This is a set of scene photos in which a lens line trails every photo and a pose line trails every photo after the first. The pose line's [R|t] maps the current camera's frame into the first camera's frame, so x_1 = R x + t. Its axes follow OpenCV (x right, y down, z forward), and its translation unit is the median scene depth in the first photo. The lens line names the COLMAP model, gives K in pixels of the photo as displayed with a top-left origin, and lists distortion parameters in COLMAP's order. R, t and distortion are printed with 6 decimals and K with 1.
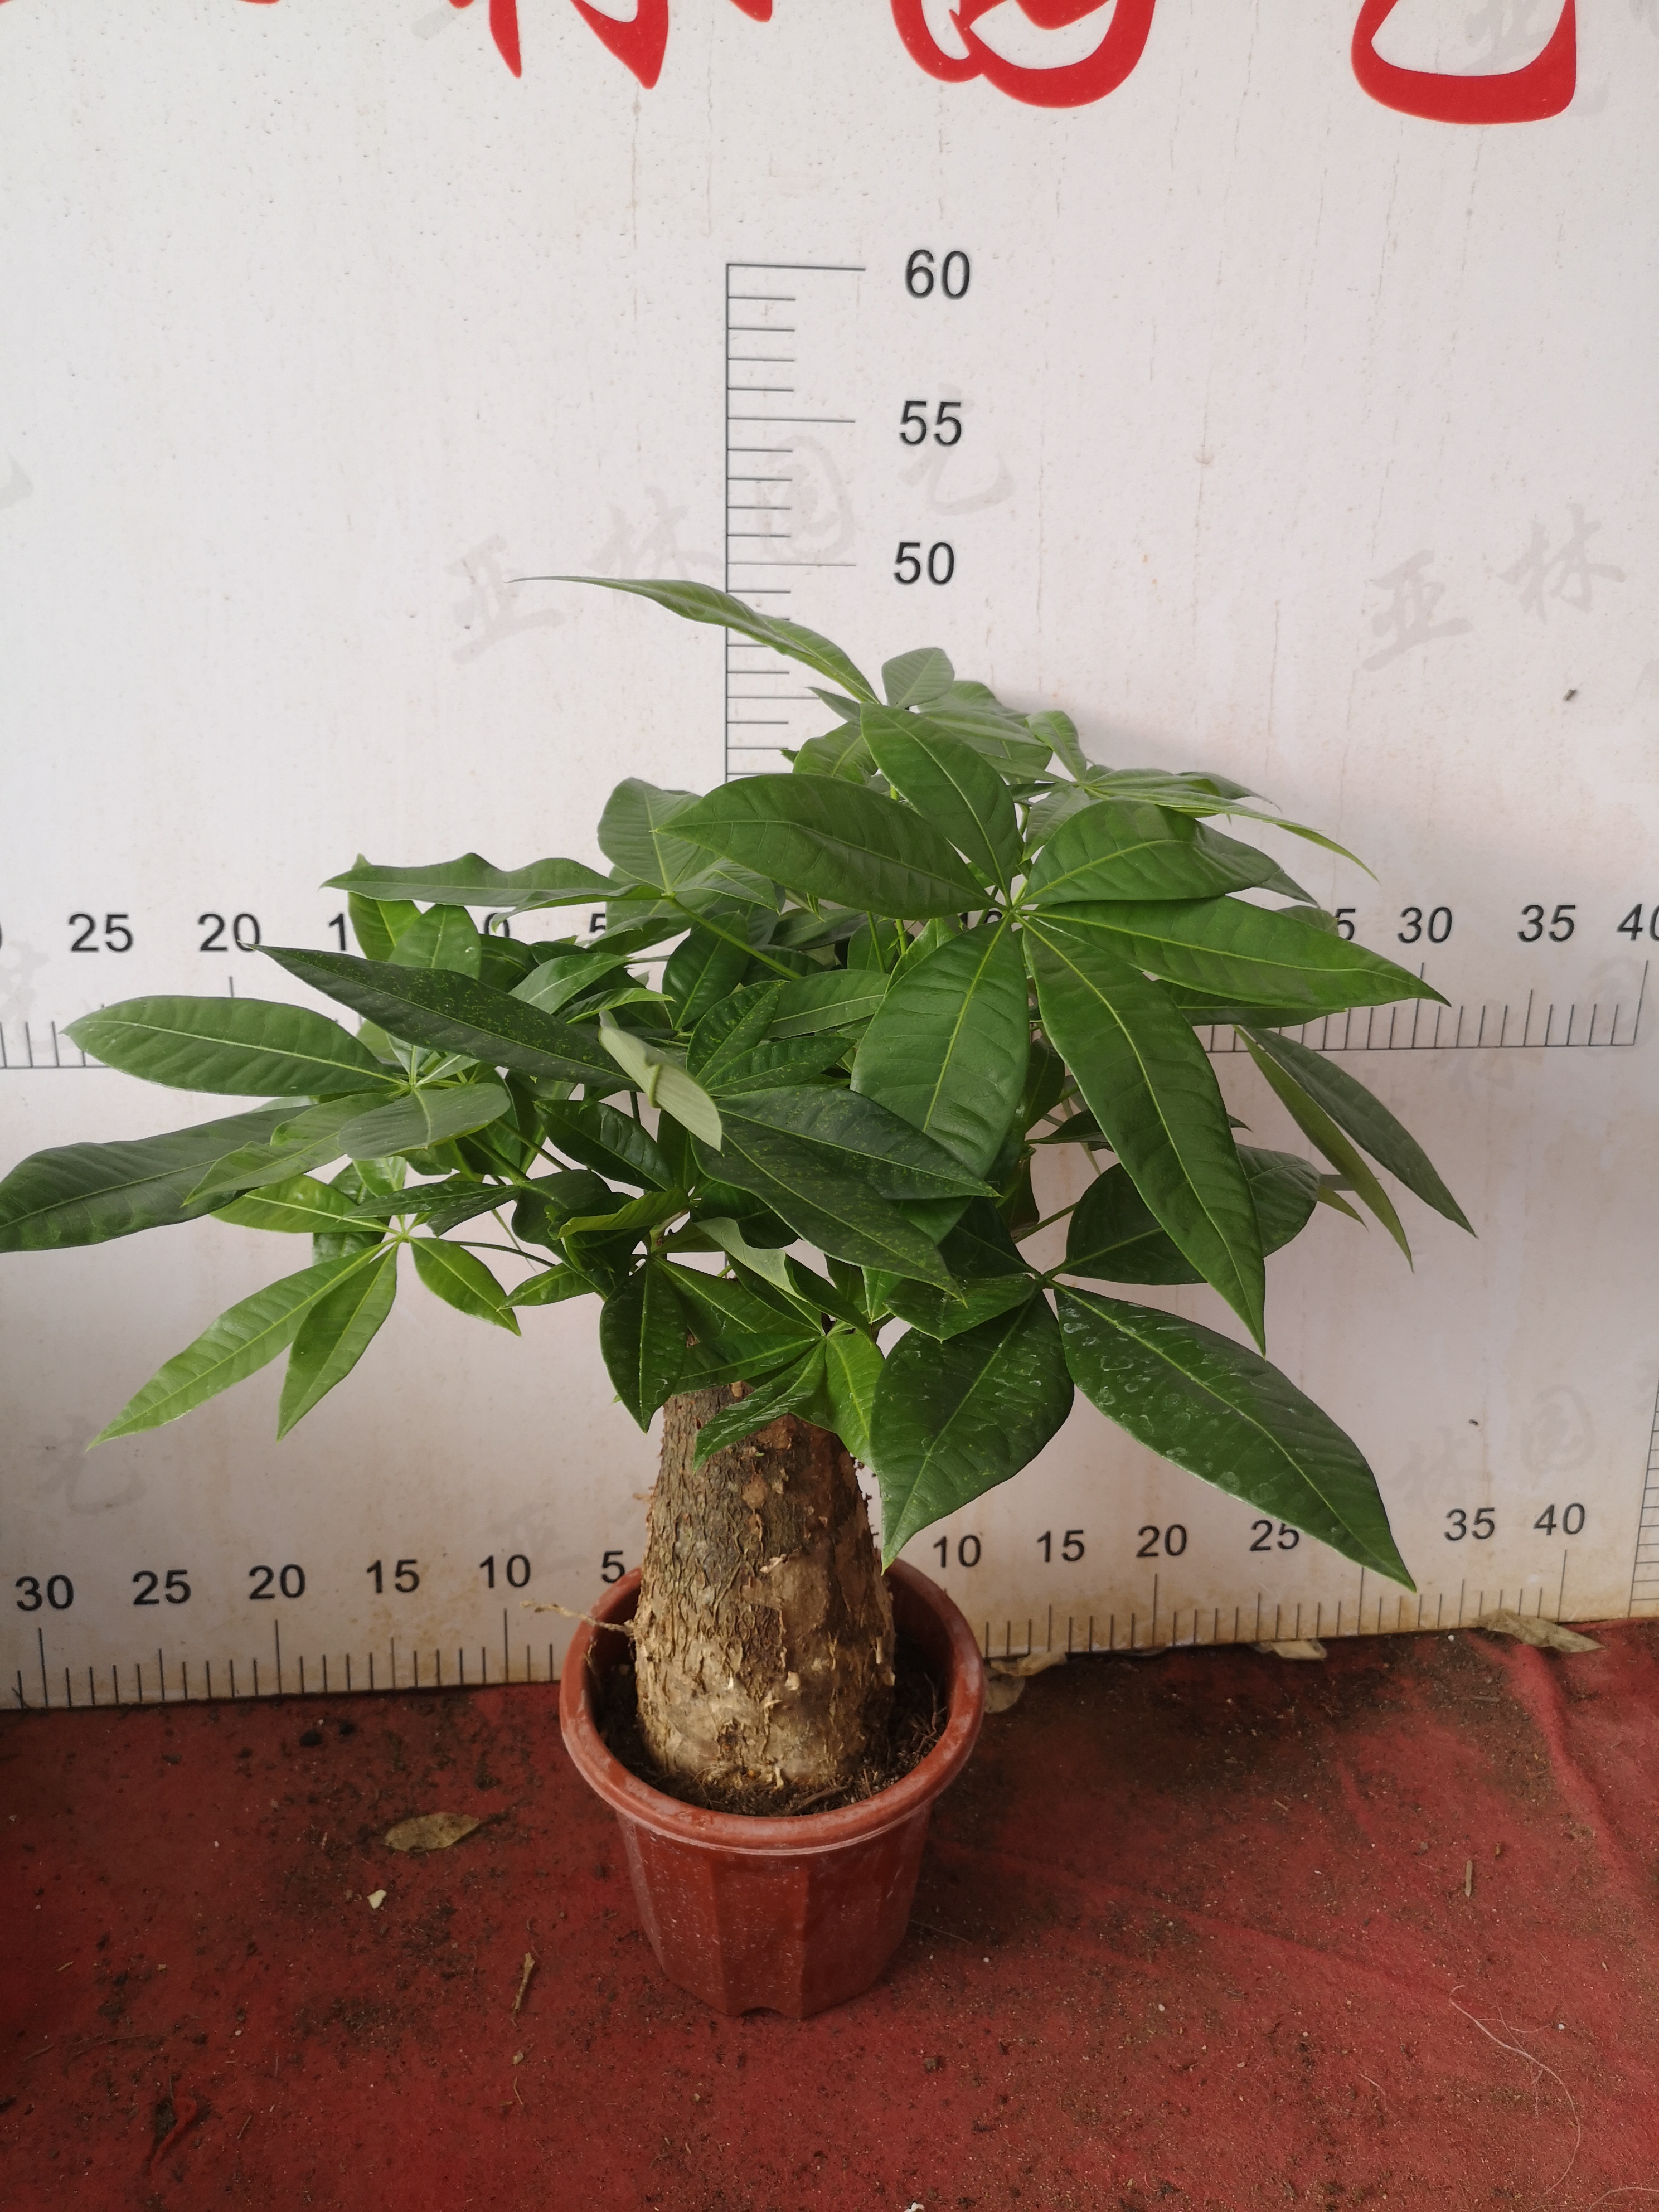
lens RADIAL K [[1743.4, 0, 832.0], [0, 1743.4, 1093.3], [0, 0, 1]] dist [0.060773, -0.089837]
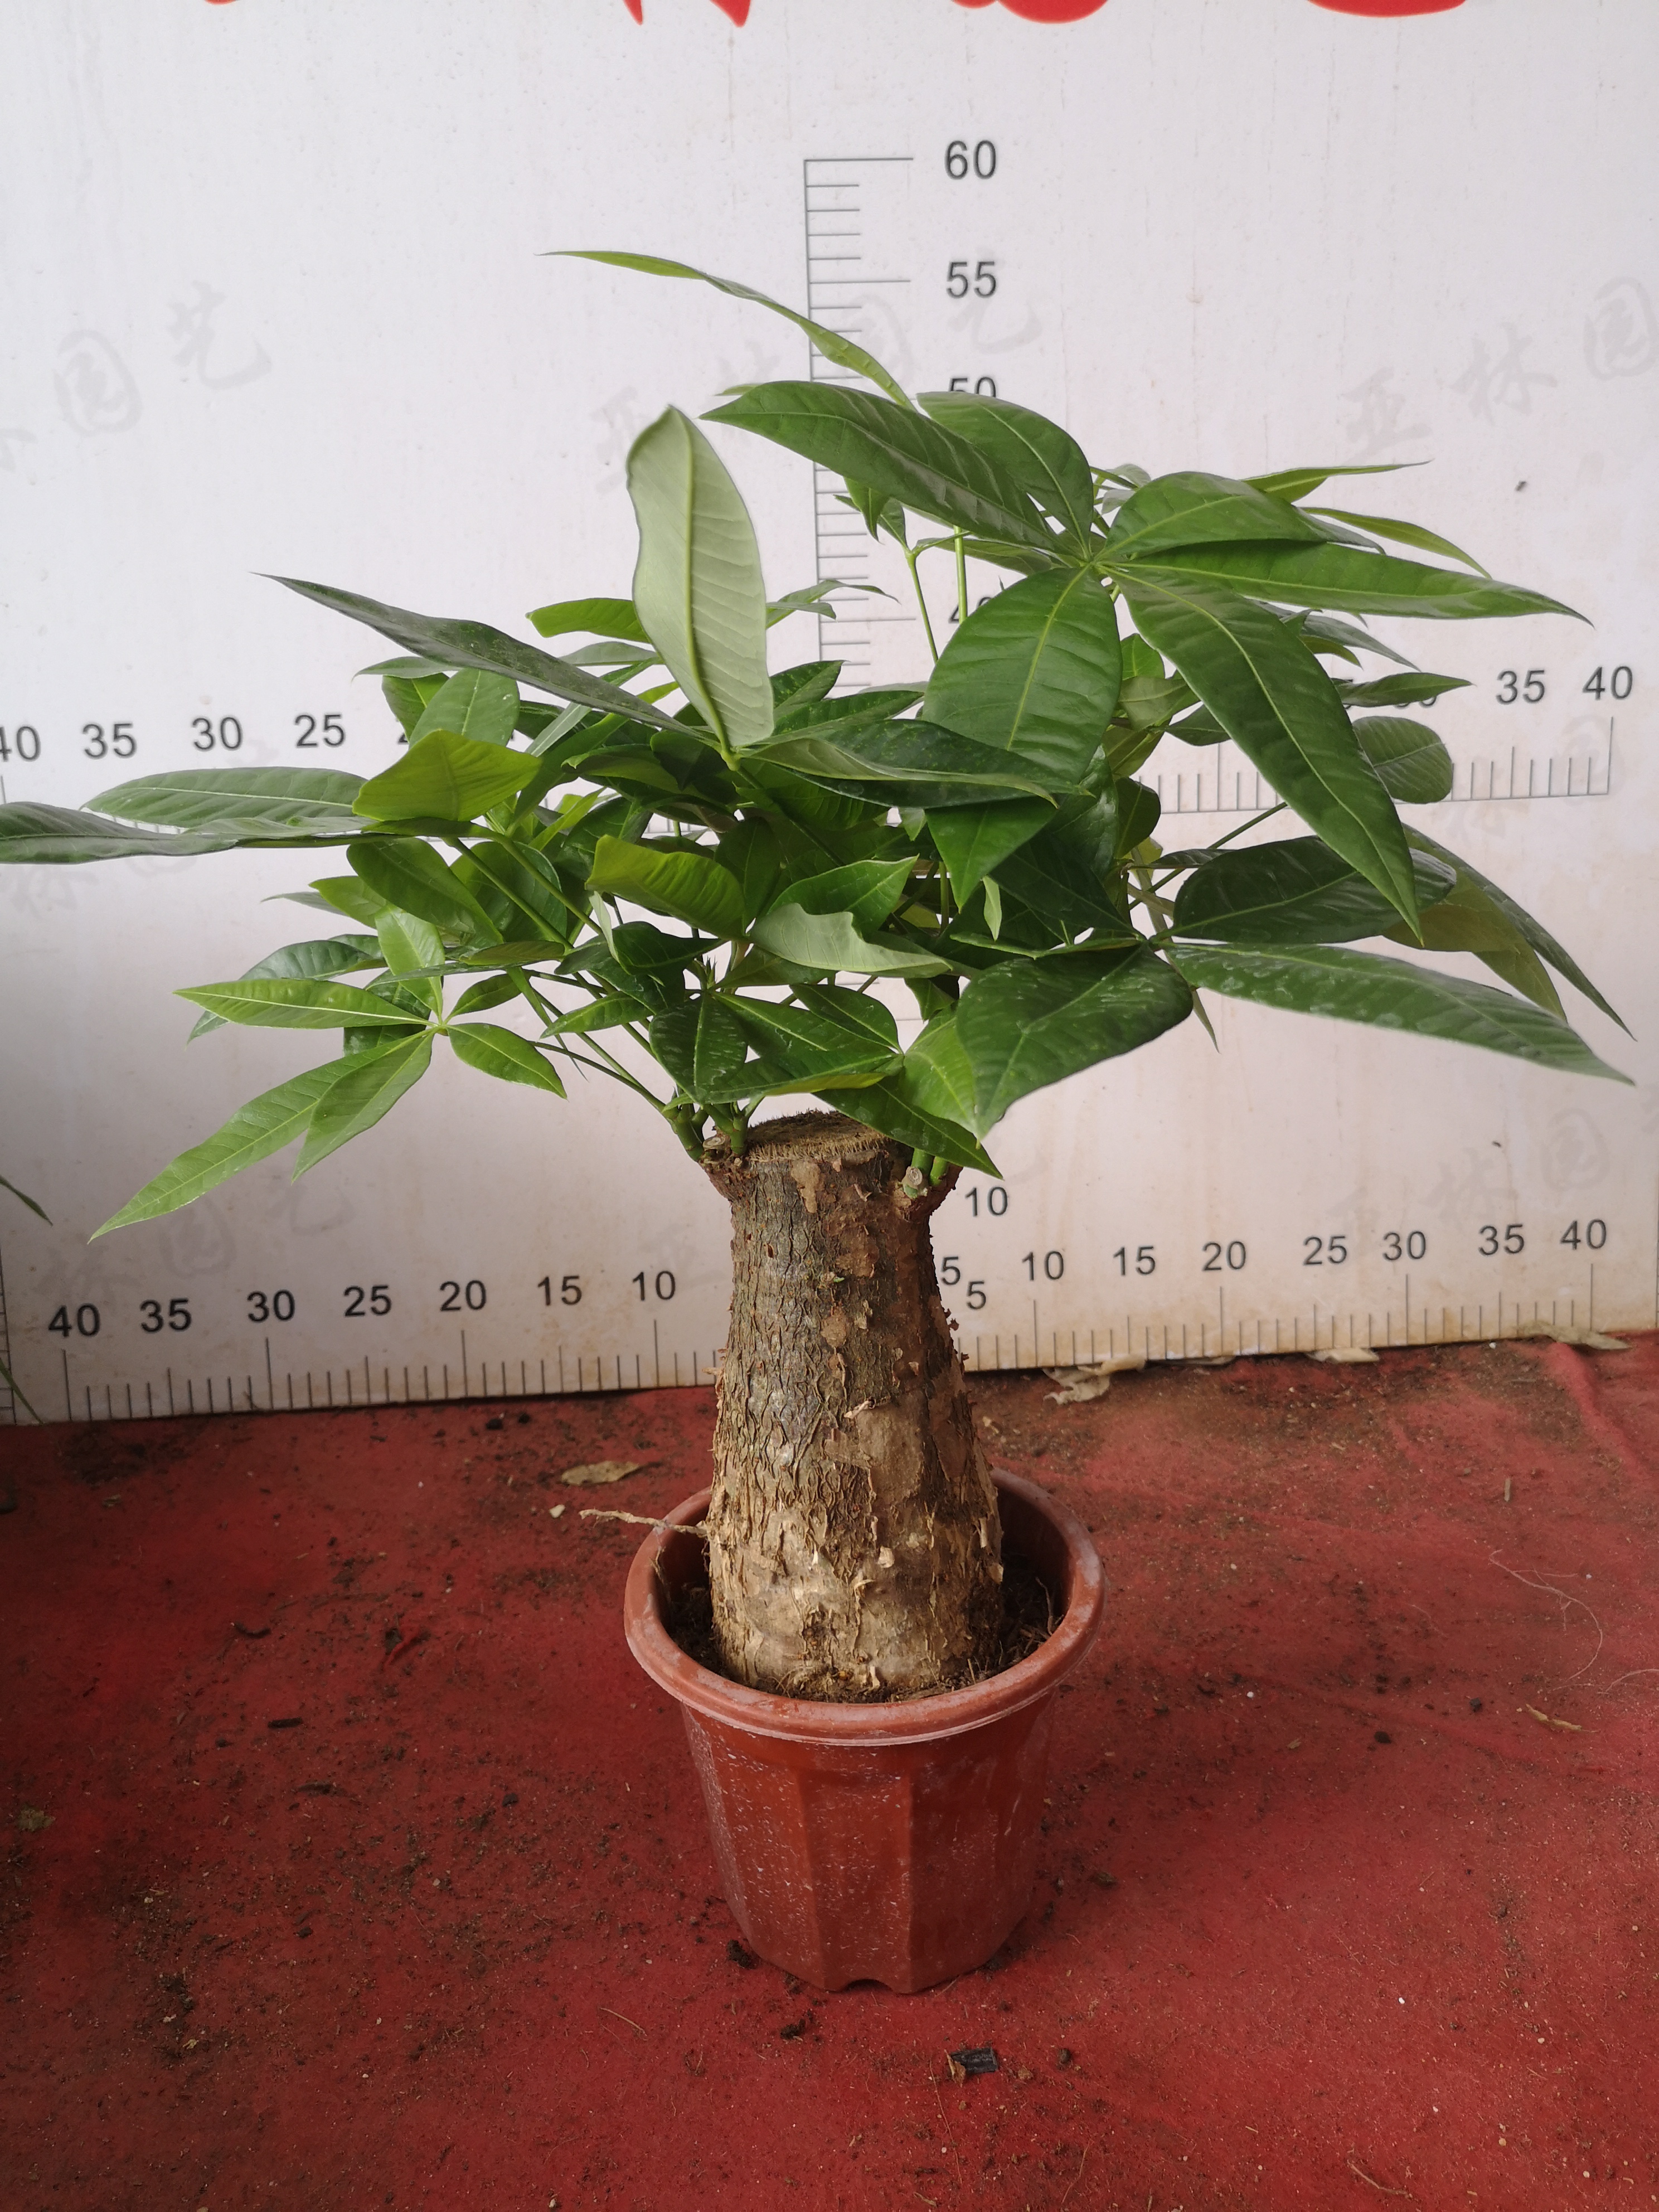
lens RADIAL K [[1774.0, 0, 830.1], [0, 1774.0, 1112.6], [0, 0, 1]] dist [0.042646, -0.050520]
pose [[0.997583, -0.042719, -0.054806, 0.000171], [0.037087, 0.994299, -0.099966, 0.288438], [0.058764, 0.097692, 0.993480, -0.183885]]
